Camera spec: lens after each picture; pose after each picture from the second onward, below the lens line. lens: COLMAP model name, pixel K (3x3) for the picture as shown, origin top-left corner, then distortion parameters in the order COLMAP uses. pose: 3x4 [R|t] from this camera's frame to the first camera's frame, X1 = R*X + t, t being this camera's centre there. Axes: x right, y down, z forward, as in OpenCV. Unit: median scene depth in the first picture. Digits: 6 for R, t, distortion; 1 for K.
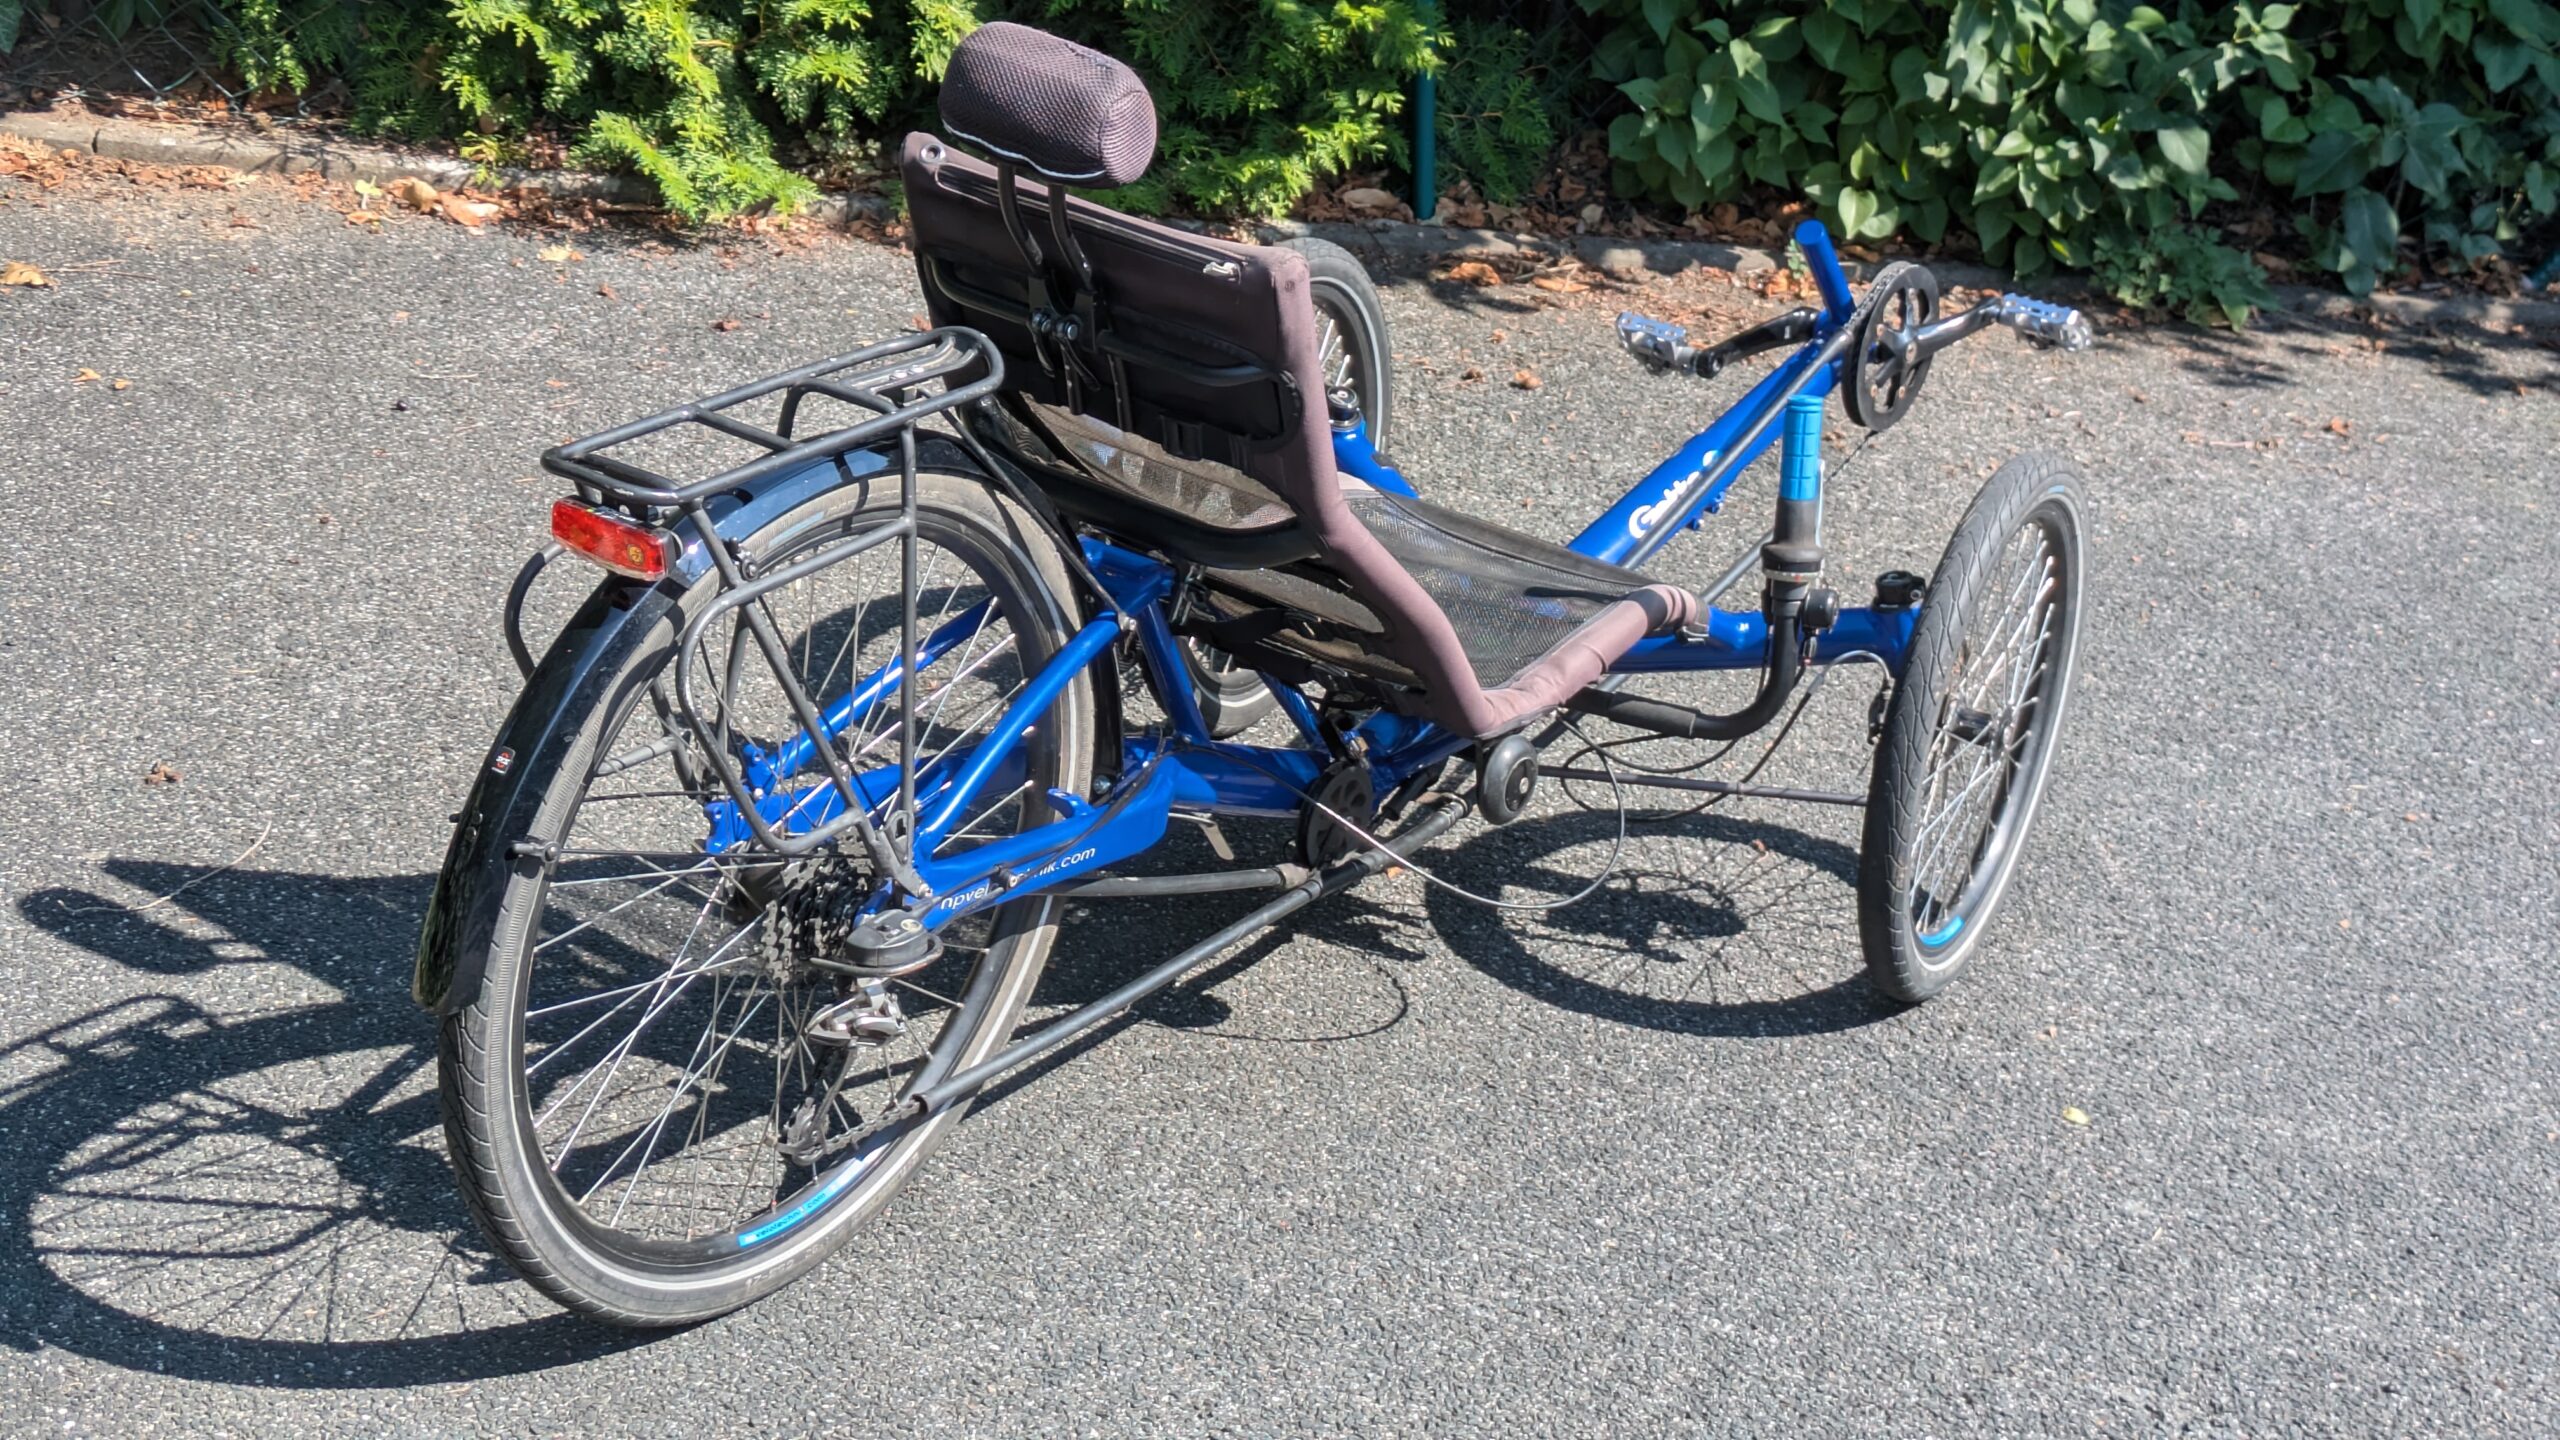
lens RADIAL K [[3661.7, 0, 1242.9], [0, 3661.7, 719.6], [0, 0, 1]] dist [0.089662, -0.204627]
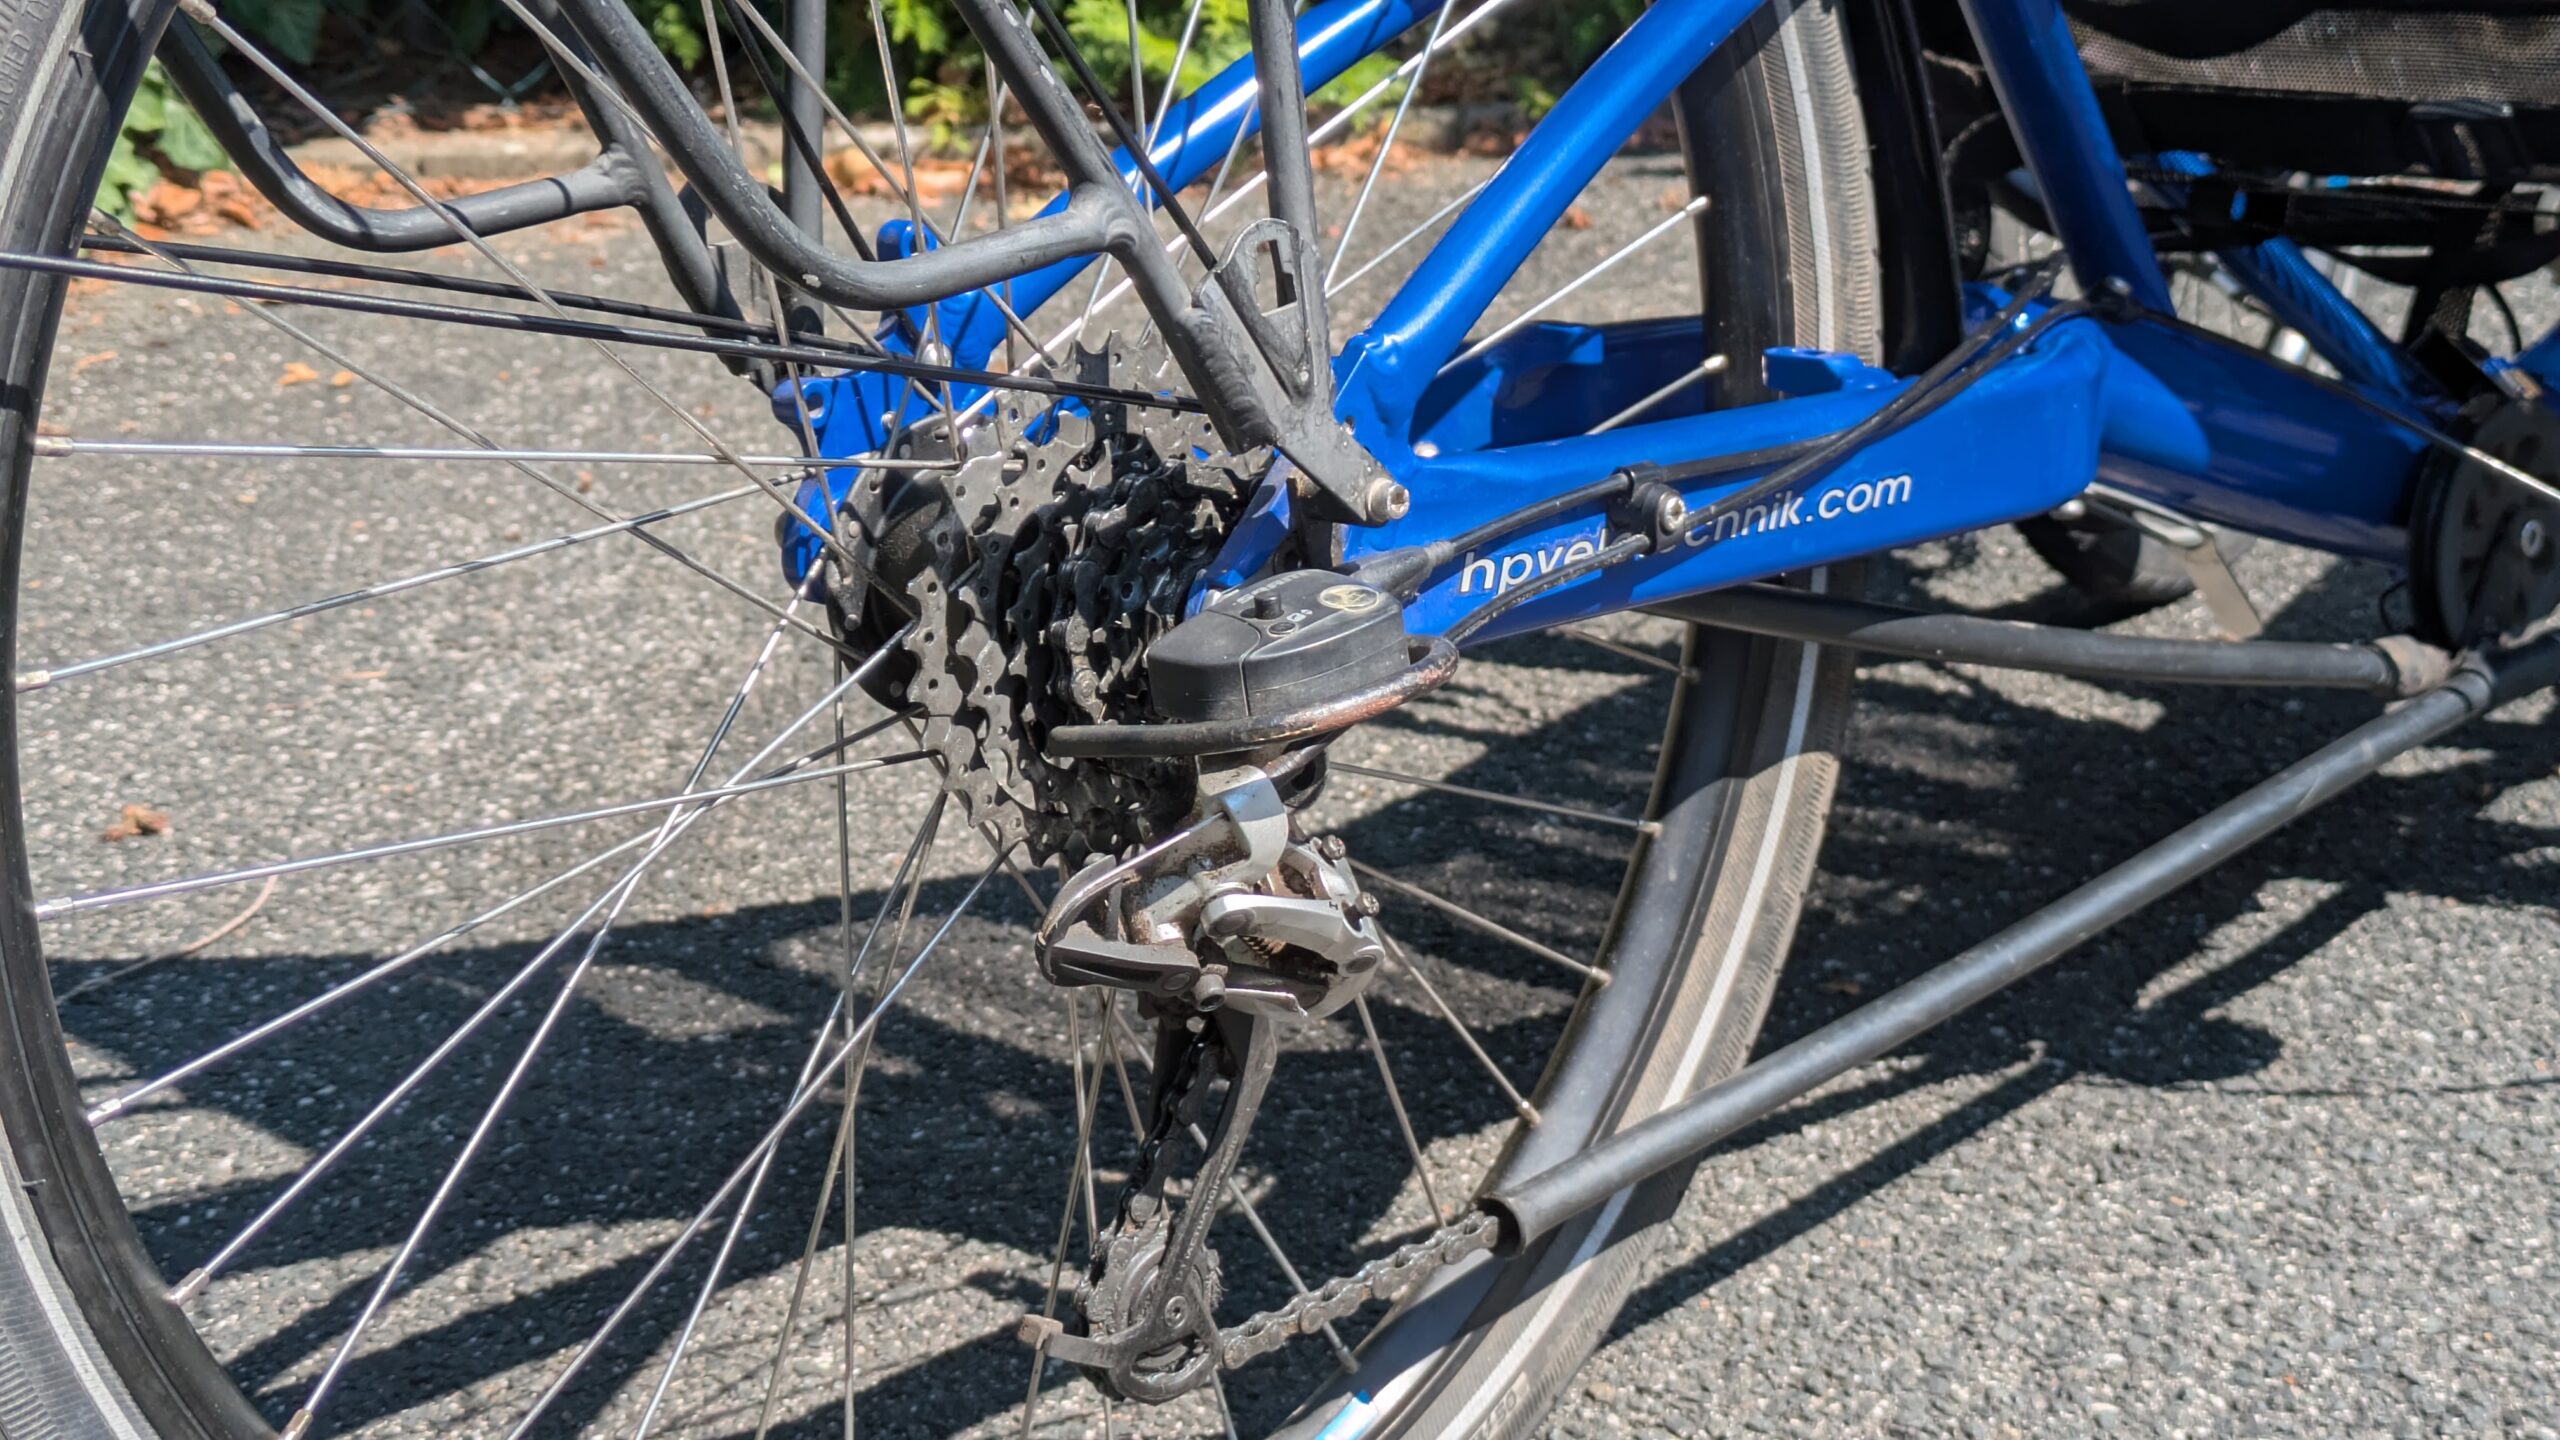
lens RADIAL K [[3661.7, 0, 1242.9], [0, 3661.7, 719.6], [0, 0, 1]] dist [0.089662, -0.204627]
pose [[0.971121, -0.115368, -0.208840, -0.017143], [0.091548, 0.988500, -0.120363, 0.052506], [0.220325, 0.097768, 0.970514, 0.346669]]
